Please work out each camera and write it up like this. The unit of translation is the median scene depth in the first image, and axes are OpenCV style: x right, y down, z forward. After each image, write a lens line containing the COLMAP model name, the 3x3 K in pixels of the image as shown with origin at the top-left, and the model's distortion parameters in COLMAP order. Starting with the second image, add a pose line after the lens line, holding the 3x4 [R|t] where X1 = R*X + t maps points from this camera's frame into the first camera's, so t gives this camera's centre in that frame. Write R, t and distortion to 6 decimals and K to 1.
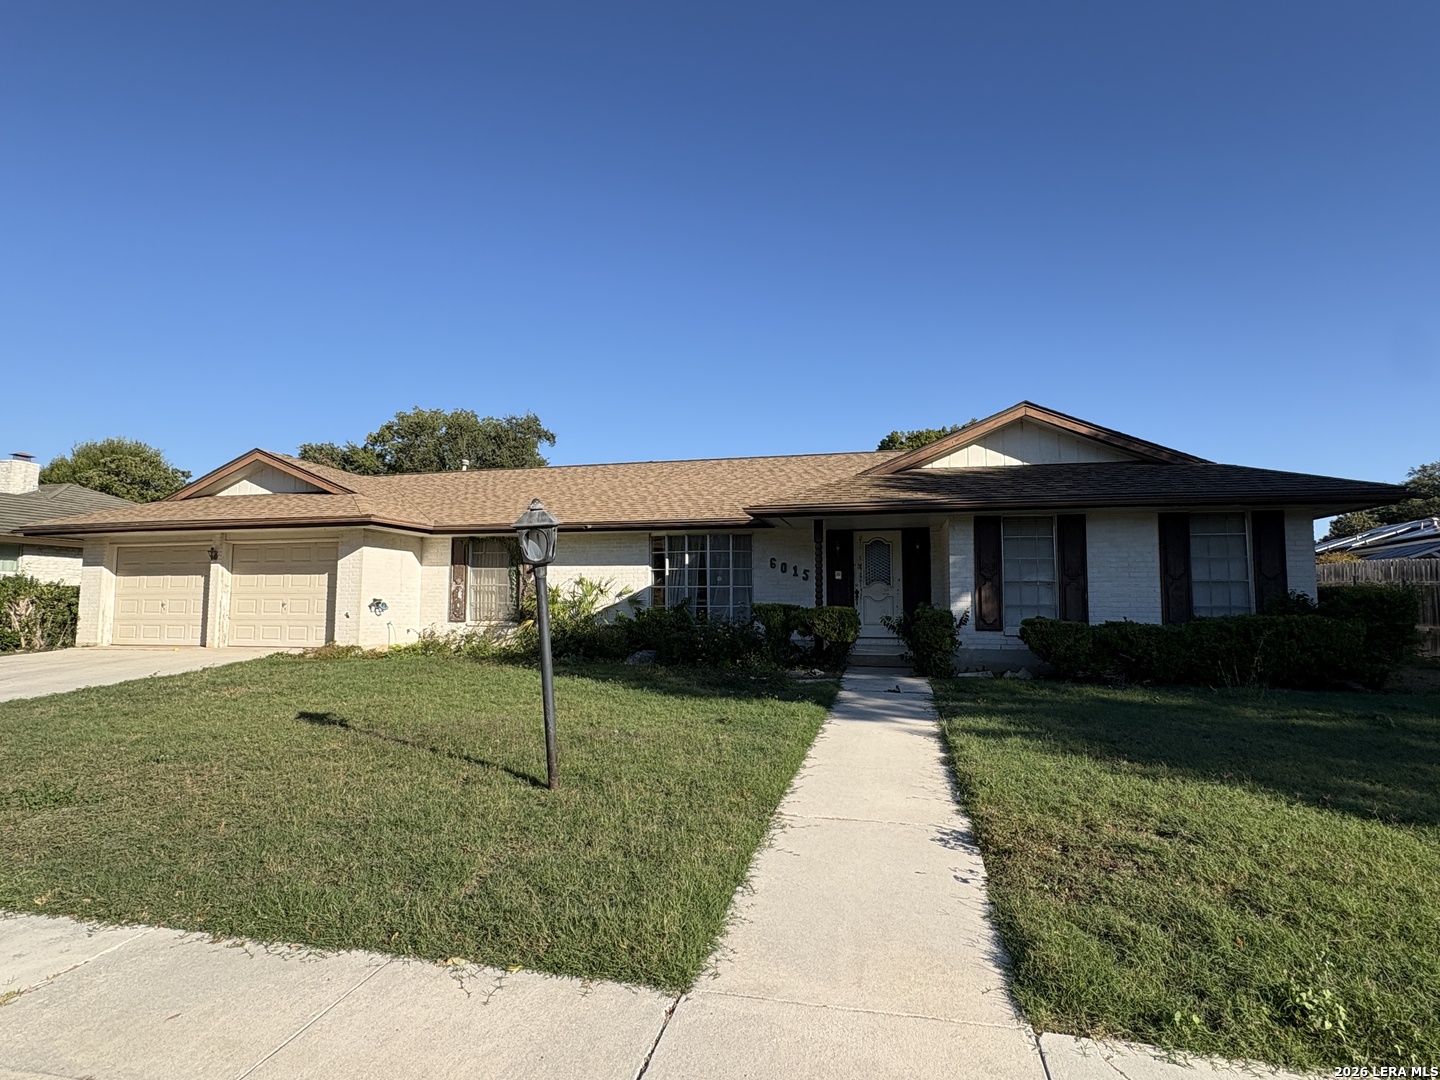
lens RADIAL K [[779.2, 0, 720.0], [0, 779.2, 540.0], [0, 0, 1]] dist [-0.017884, -0.000167]
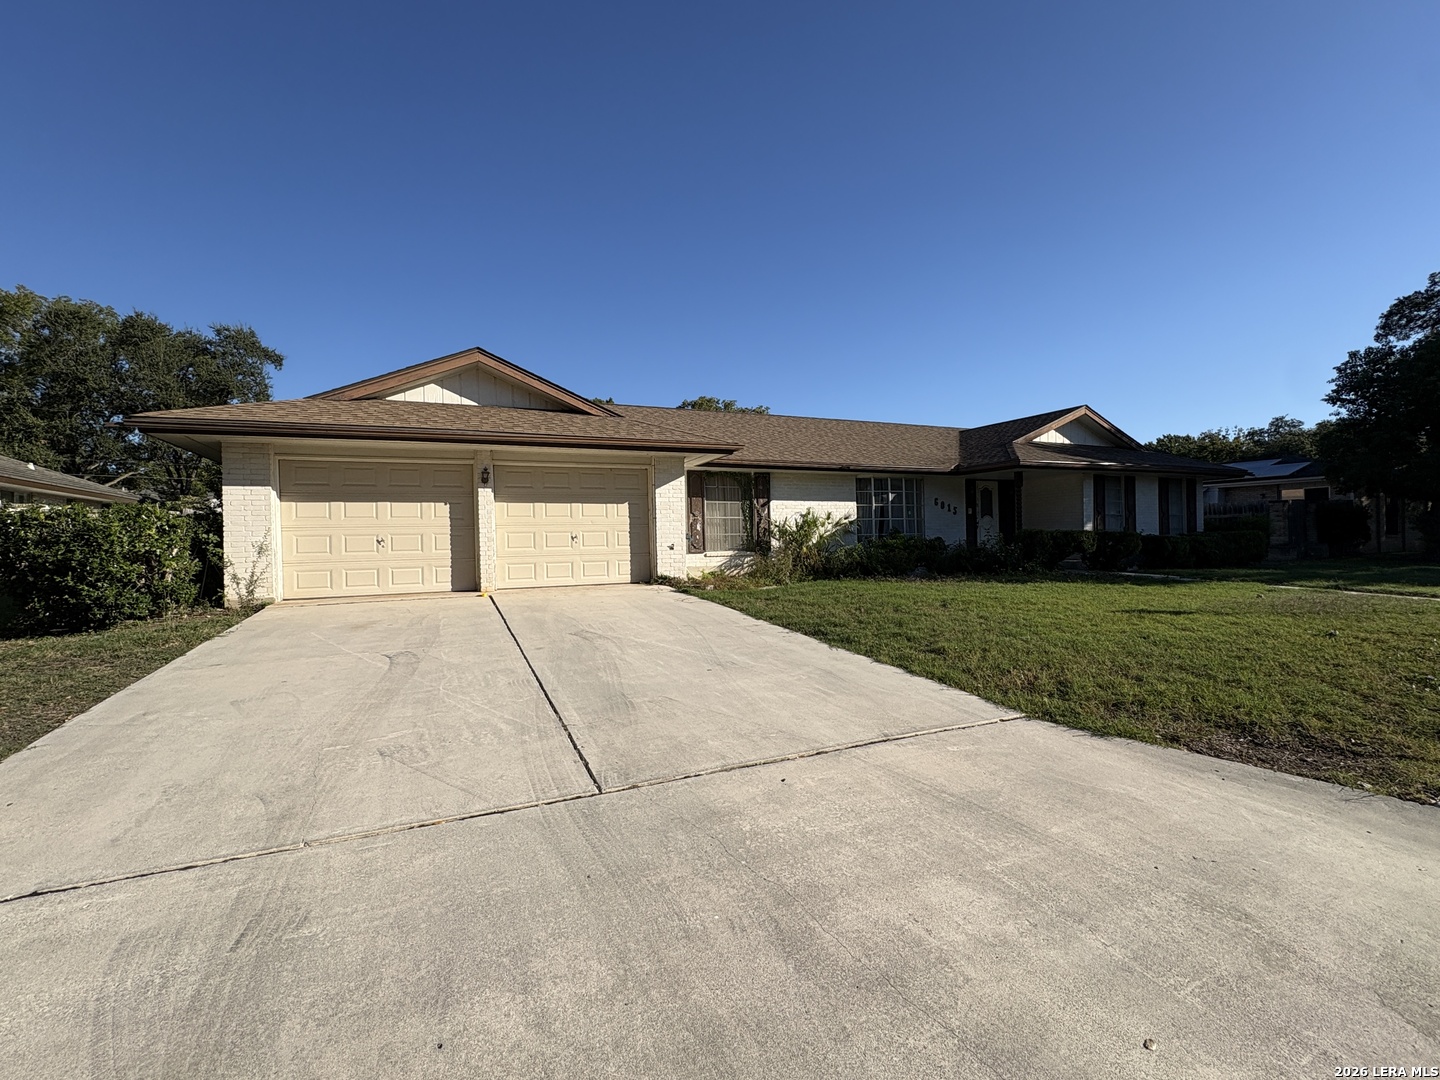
lens RADIAL K [[682.2, 0, 720.0], [0, 682.2, 540.0], [0, 0, 1]] dist [-0.019686, -0.000009]
pose [[0.782199, -0.013061, 0.622892, -0.921329], [-0.029413, 0.997891, 0.057859, 0.037270], [-0.622334, -0.063579, 0.780166, 0.298300]]
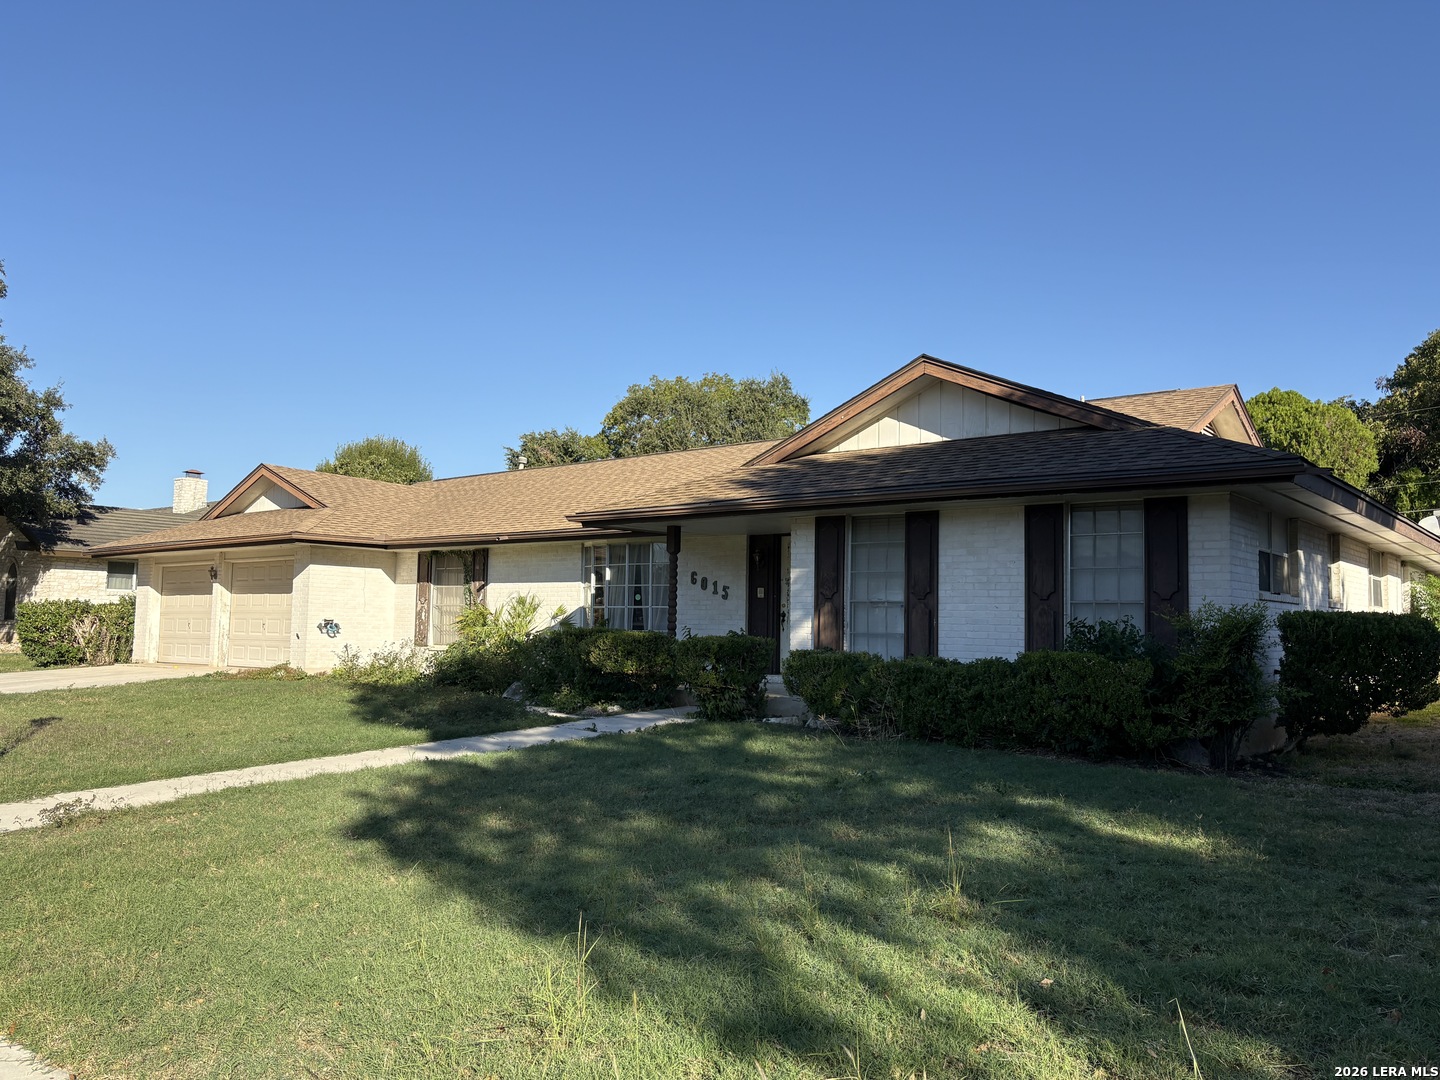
lens RADIAL K [[1120.8, 0, 720.0], [0, 1120.8, 540.0], [0, 0, 1]] dist [0.039312, -0.228573]
pose [[0.904669, -0.023317, -0.425477, 0.562388], [0.025150, 0.999683, -0.001310, -0.006983], [0.425373, -0.009516, 0.904968, -0.032123]]
